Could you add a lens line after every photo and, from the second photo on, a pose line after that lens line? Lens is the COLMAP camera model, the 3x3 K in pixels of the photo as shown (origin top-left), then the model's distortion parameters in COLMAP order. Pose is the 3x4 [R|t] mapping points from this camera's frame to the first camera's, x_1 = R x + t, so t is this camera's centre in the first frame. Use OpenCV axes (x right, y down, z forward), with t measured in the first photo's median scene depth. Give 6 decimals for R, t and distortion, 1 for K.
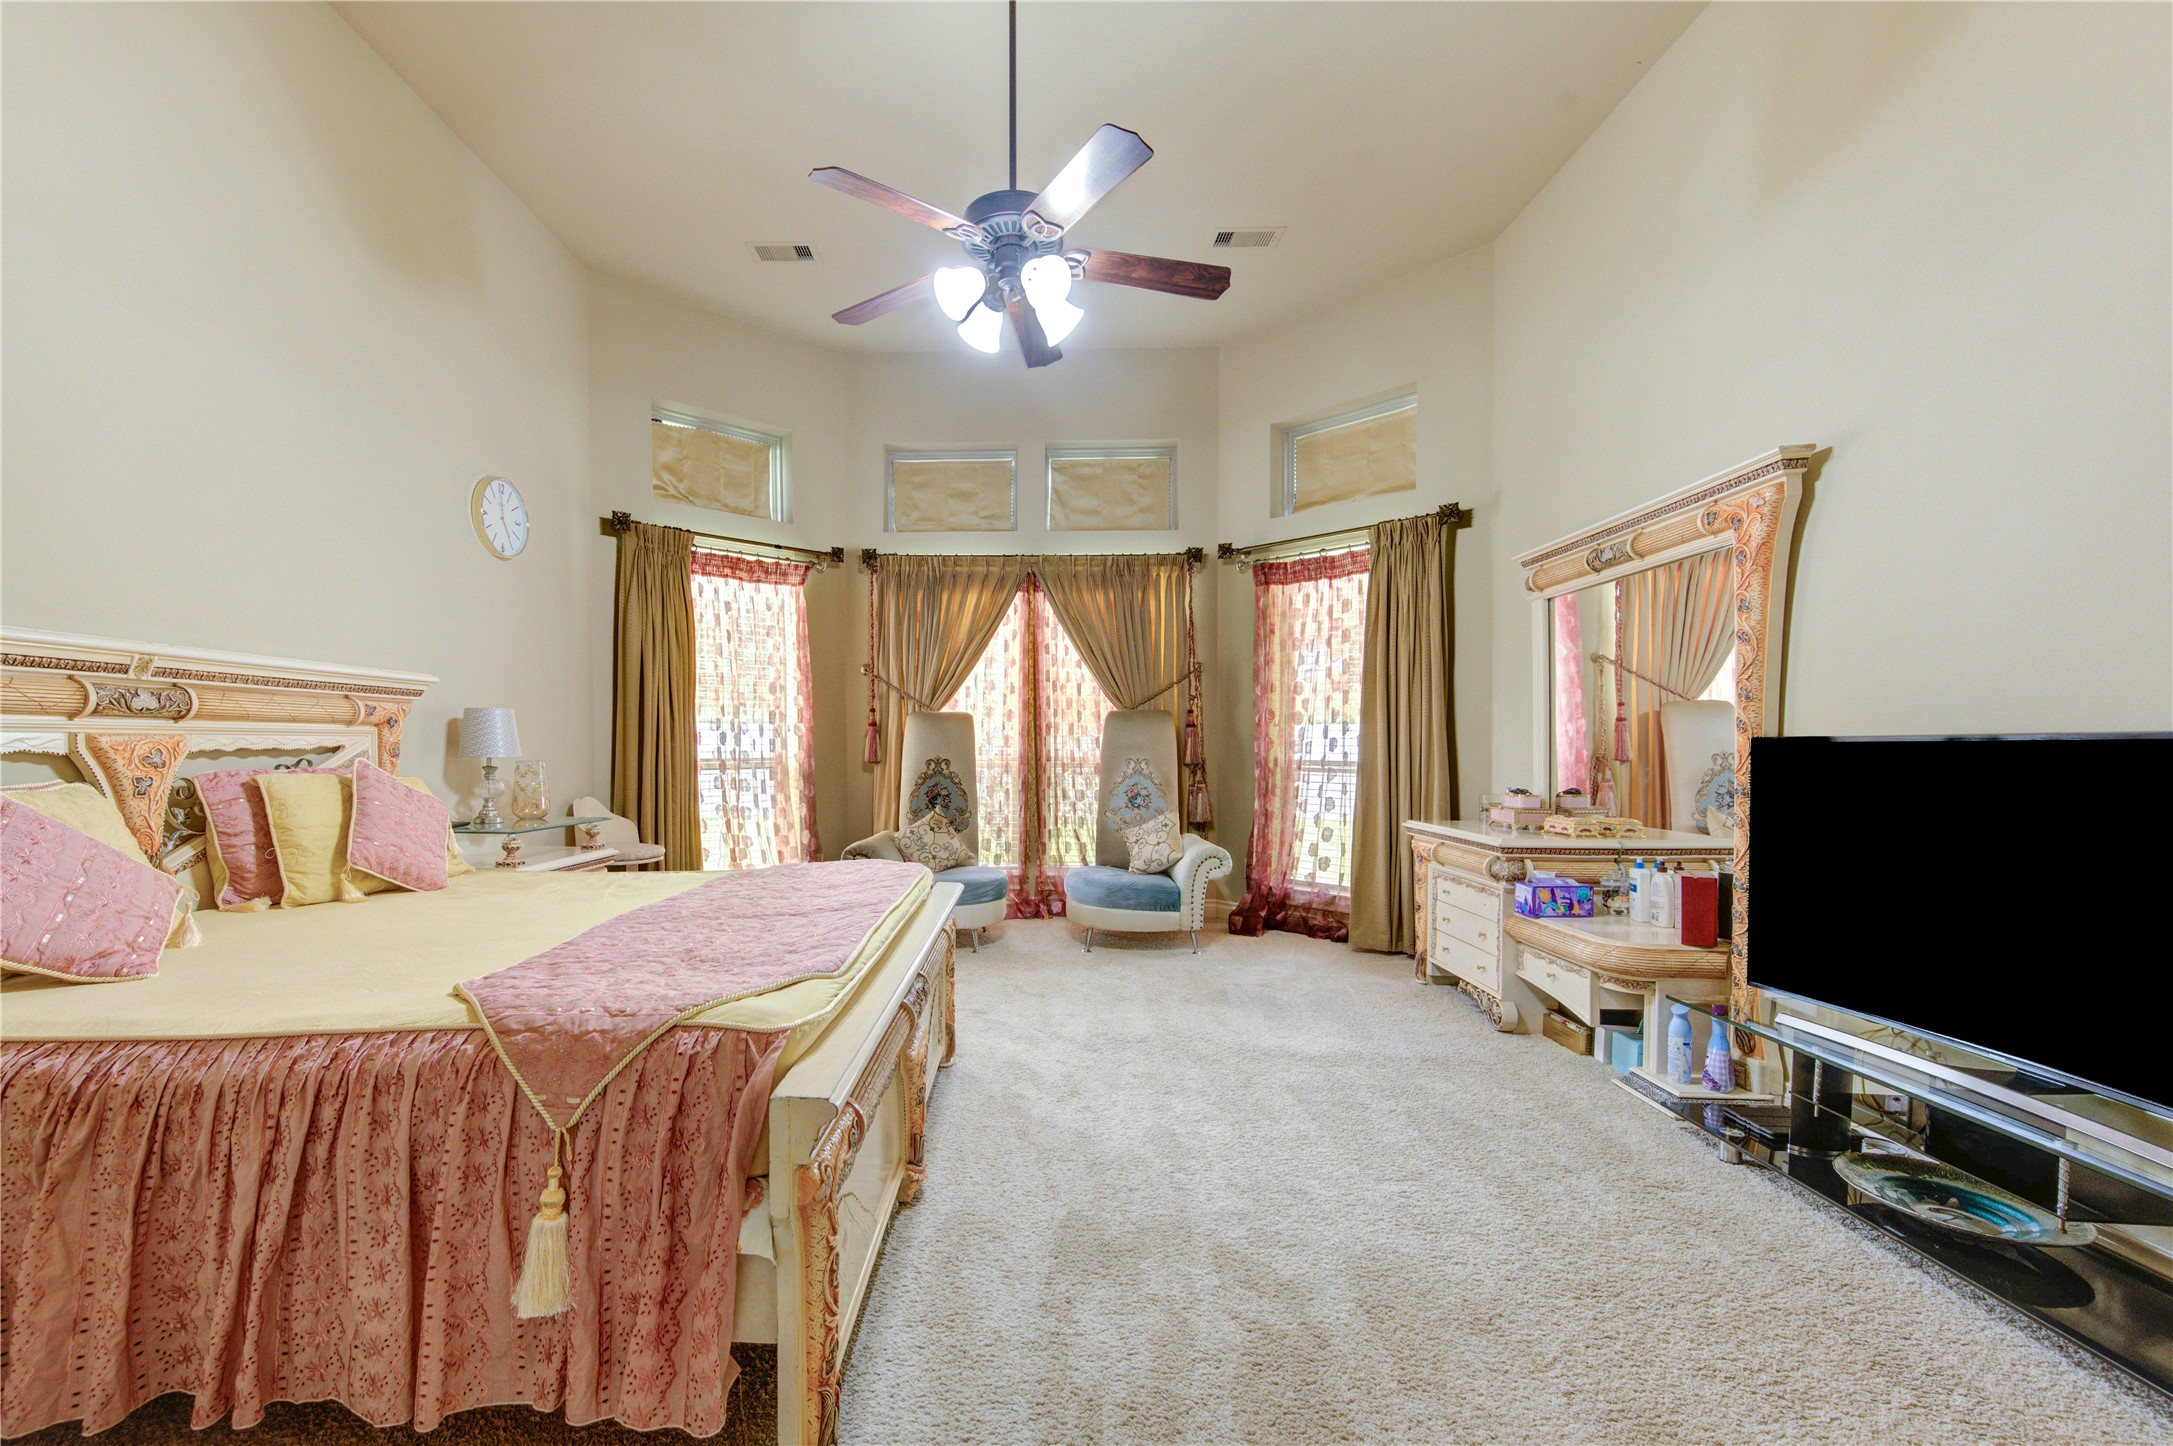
lens RADIAL K [[905.0, 0, 1086.7], [0, 905.0, 769.8], [0, 0, 1]] dist [0.011939, -0.008243]
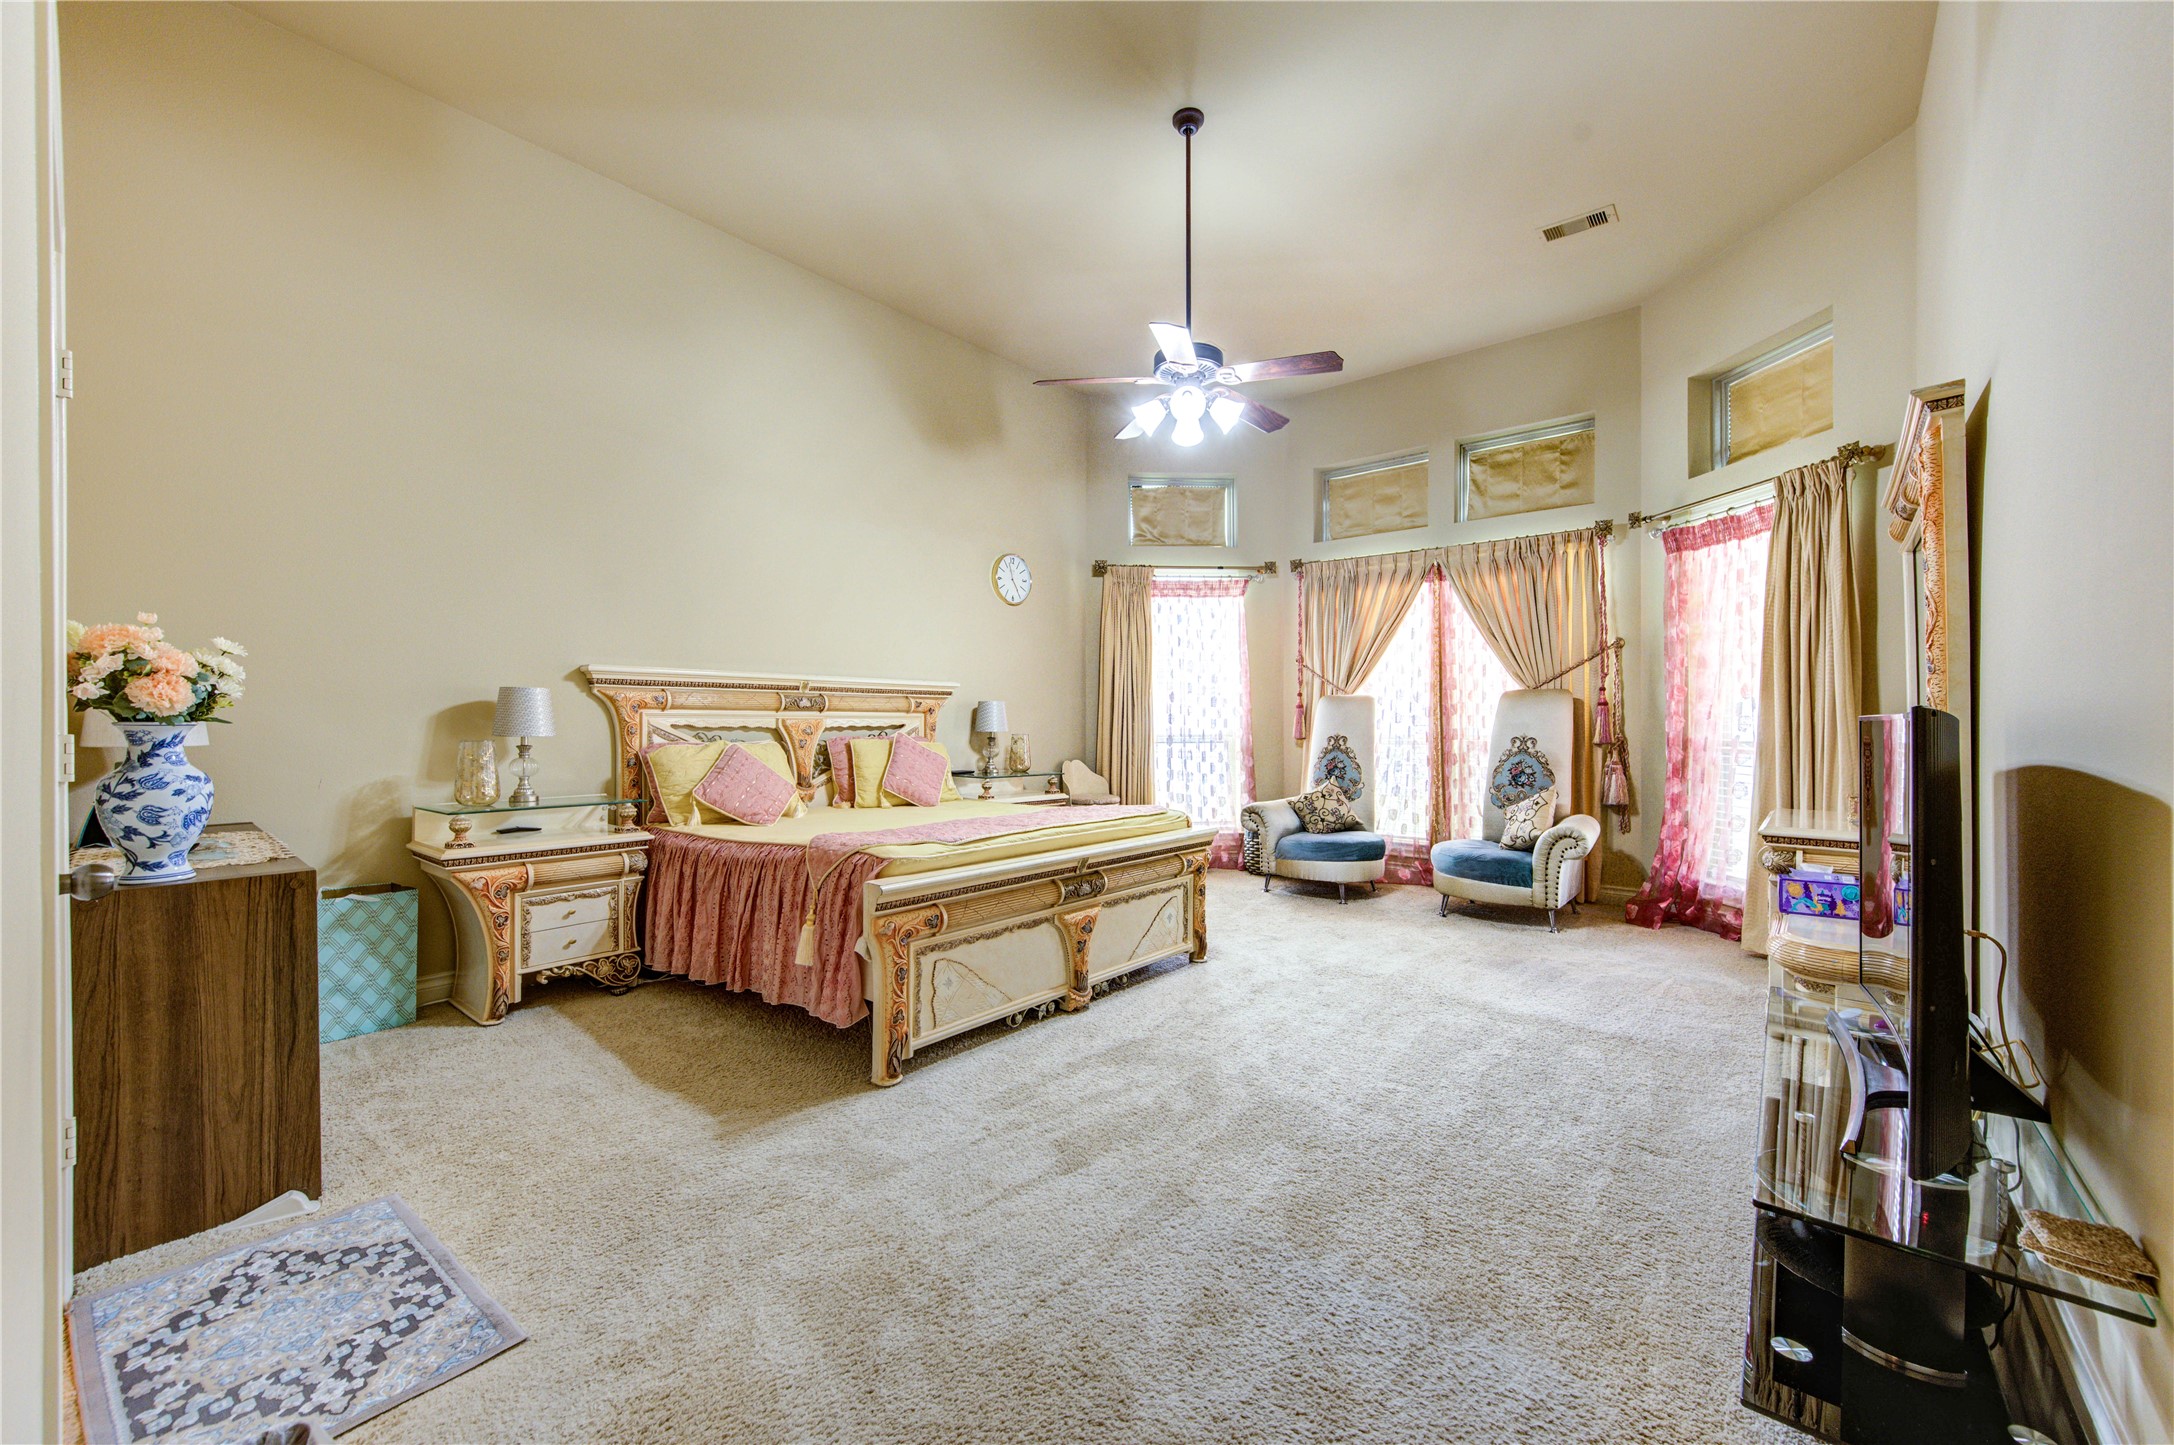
lens RADIAL K [[850.4, 0, 1081.6], [0, 850.4, 728.2], [0, 0, 1]] dist [0.002967, -0.000061]
pose [[0.793797, 0.002813, -0.608176, 0.261029], [-0.016601, 0.999717, -0.017044, 0.001885], [0.607956, 0.023626, 0.793619, -0.064953]]
